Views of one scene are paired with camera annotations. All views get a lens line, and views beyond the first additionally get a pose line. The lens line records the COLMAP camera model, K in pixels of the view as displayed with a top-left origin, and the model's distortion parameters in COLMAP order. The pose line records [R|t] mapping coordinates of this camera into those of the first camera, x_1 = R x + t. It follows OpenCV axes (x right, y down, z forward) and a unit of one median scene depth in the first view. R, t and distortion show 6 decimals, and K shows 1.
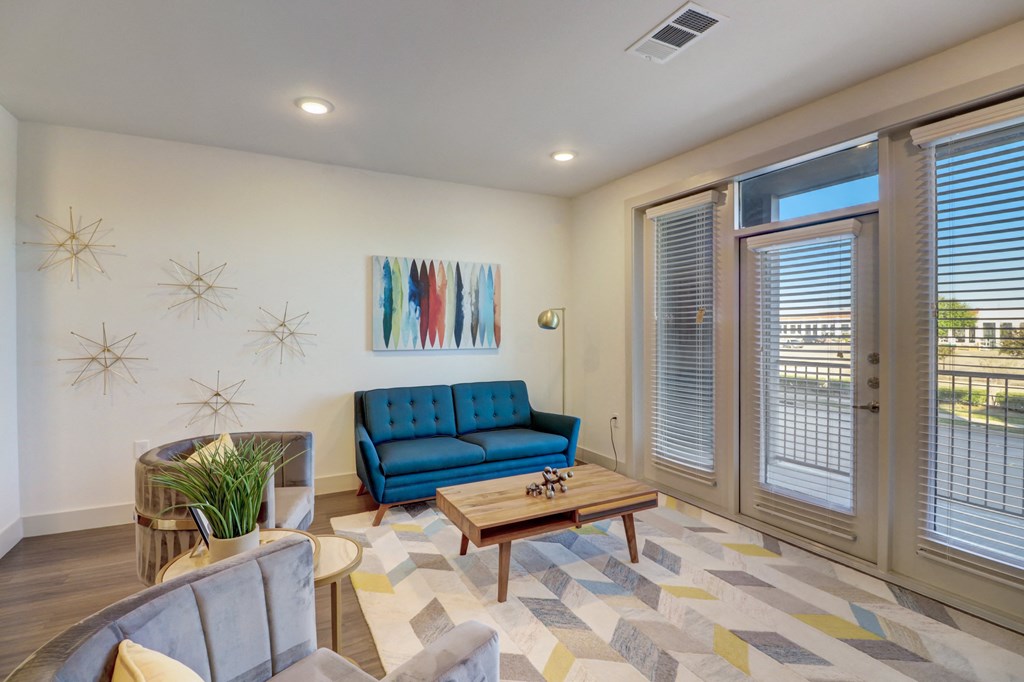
lens RADIAL K [[479.0, 0, 505.3], [0, 479.0, 336.8], [0, 0, 1]] dist [-0.012090, -0.000686]
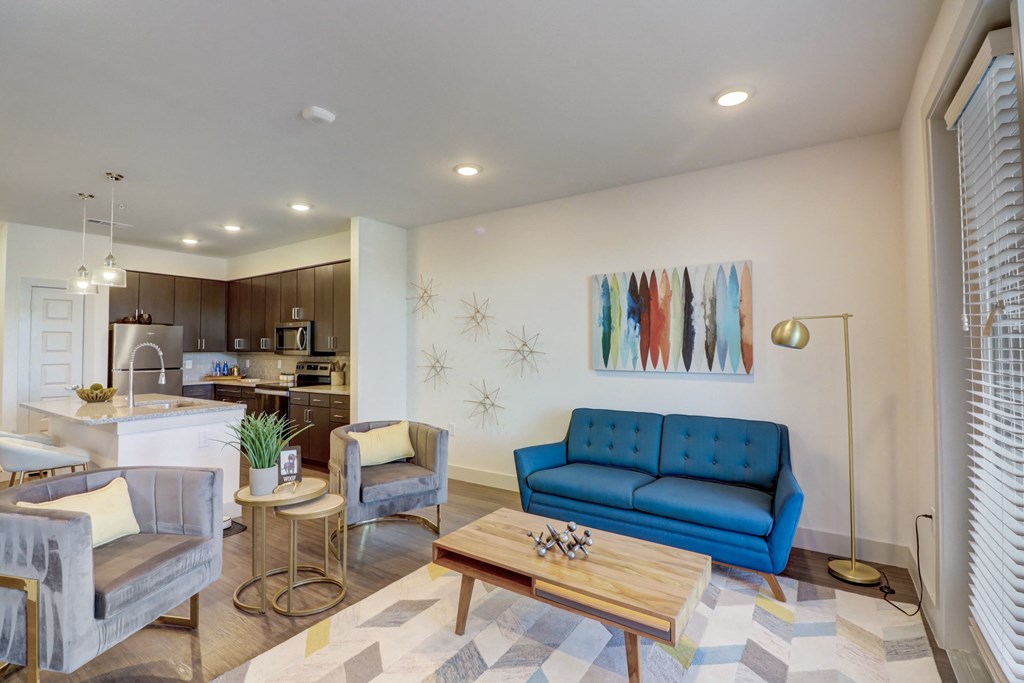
lens RADIAL K [[479.0, 0, 502.8], [0, 479.0, 339.4], [0, 0, 1]] dist [-0.012090, -0.000686]
pose [[0.461132, -0.014393, -0.887215, 0.511966], [-0.013246, 0.999645, -0.023102, -0.008744], [0.887233, 0.022405, 0.460777, 0.358616]]
